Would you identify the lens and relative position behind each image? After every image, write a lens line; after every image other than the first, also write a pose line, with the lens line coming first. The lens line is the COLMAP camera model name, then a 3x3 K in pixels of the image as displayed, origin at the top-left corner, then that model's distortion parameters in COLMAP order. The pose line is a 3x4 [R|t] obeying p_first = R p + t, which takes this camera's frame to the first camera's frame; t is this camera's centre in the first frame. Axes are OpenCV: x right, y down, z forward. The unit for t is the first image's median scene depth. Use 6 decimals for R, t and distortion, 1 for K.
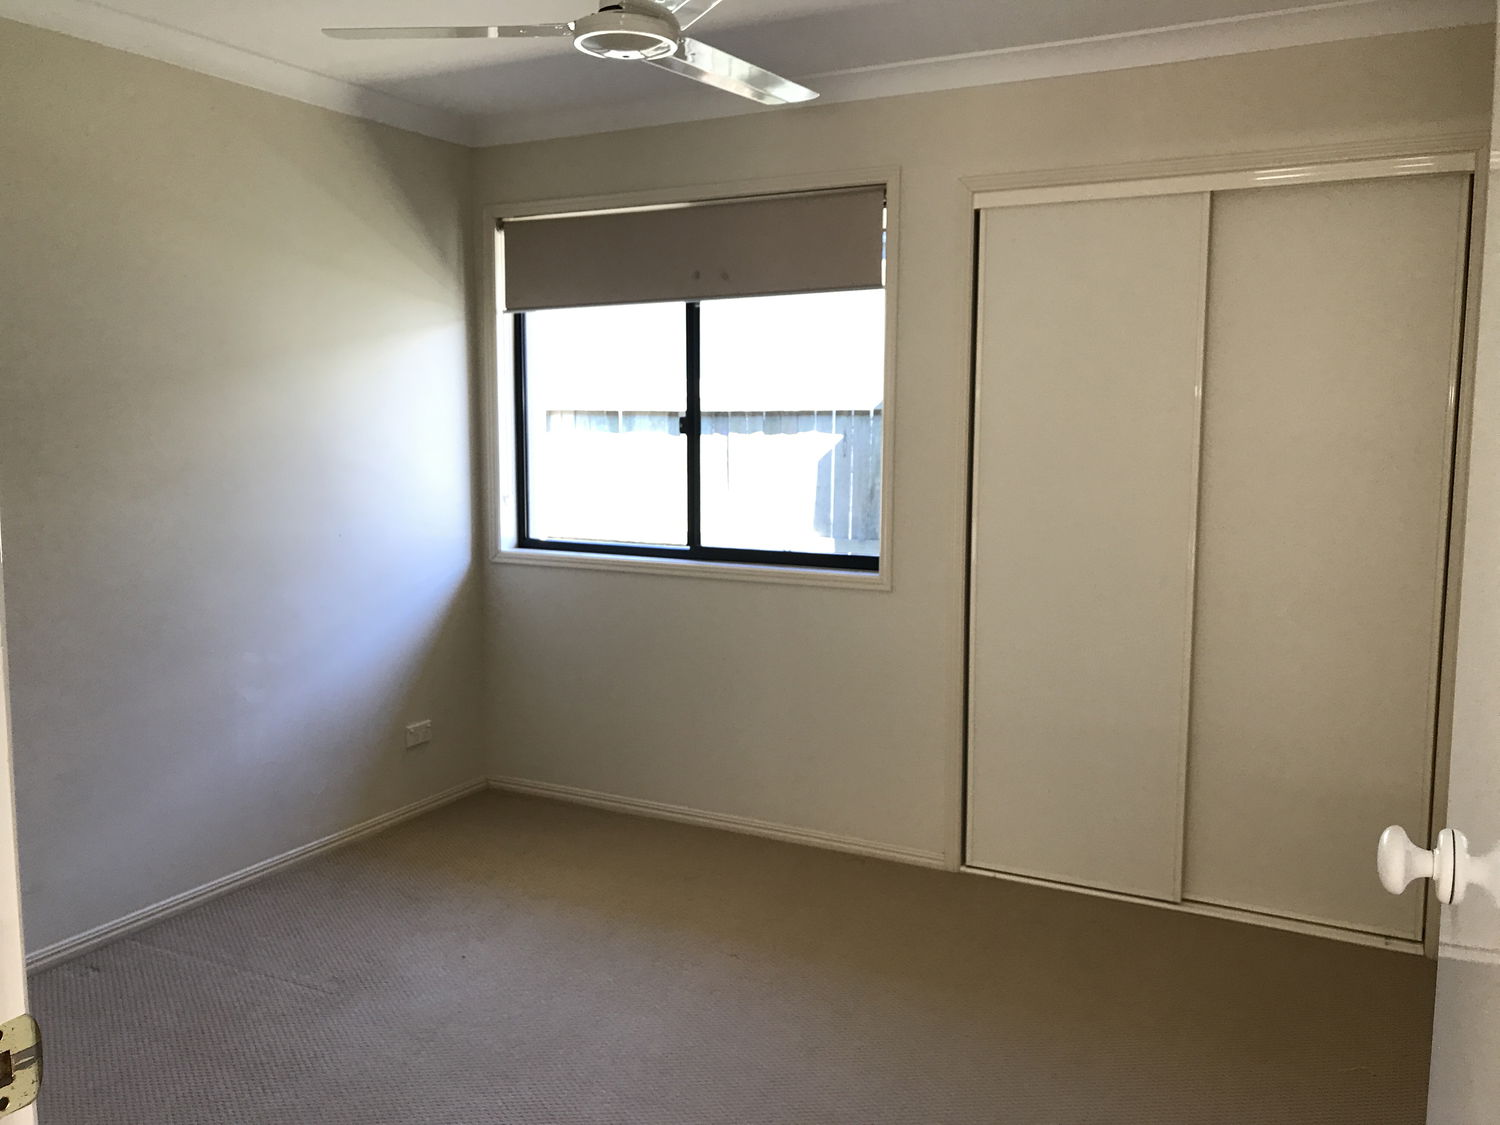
lens RADIAL K [[1242.5, 0, 754.0], [0, 1242.5, 561.7], [0, 0, 1]] dist [0.061047, -0.045836]
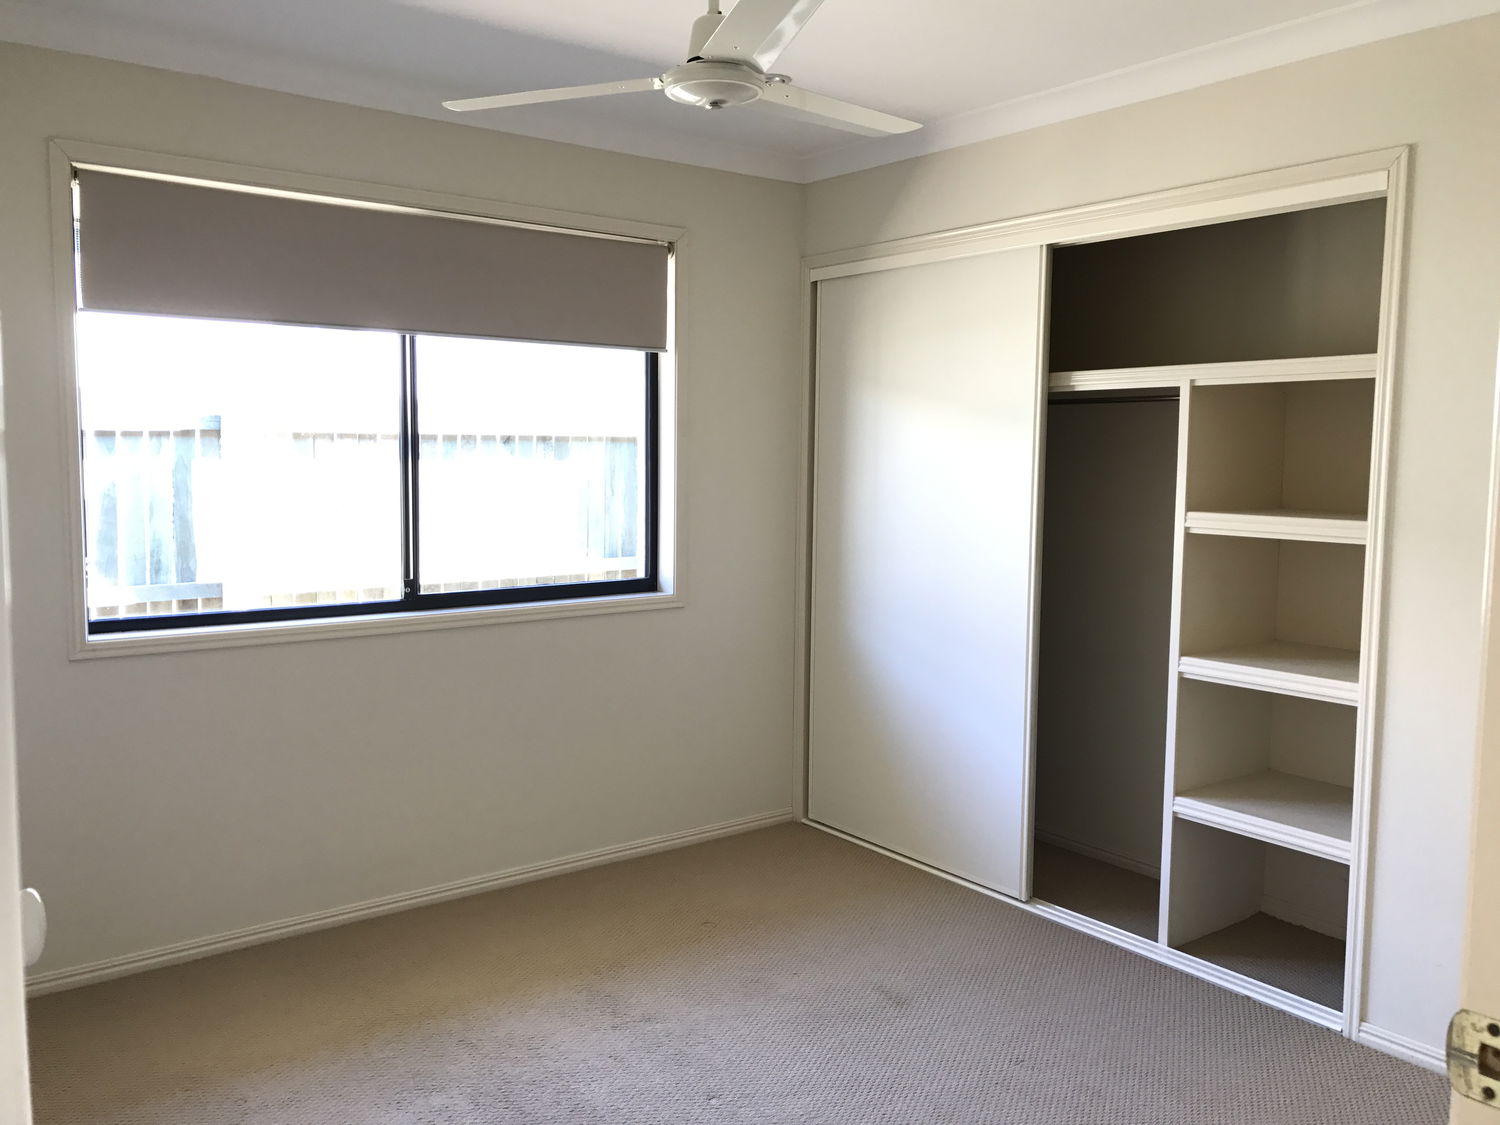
lens RADIAL K [[1242.5, 0, 756.8], [0, 1242.5, 563.7], [0, 0, 1]] dist [0.061047, -0.045836]
pose [[0.400095, -0.084159, 0.912601, -0.749452], [0.096436, 0.994113, 0.049397, -0.053972], [-0.911386, 0.068244, 0.405856, 0.423280]]
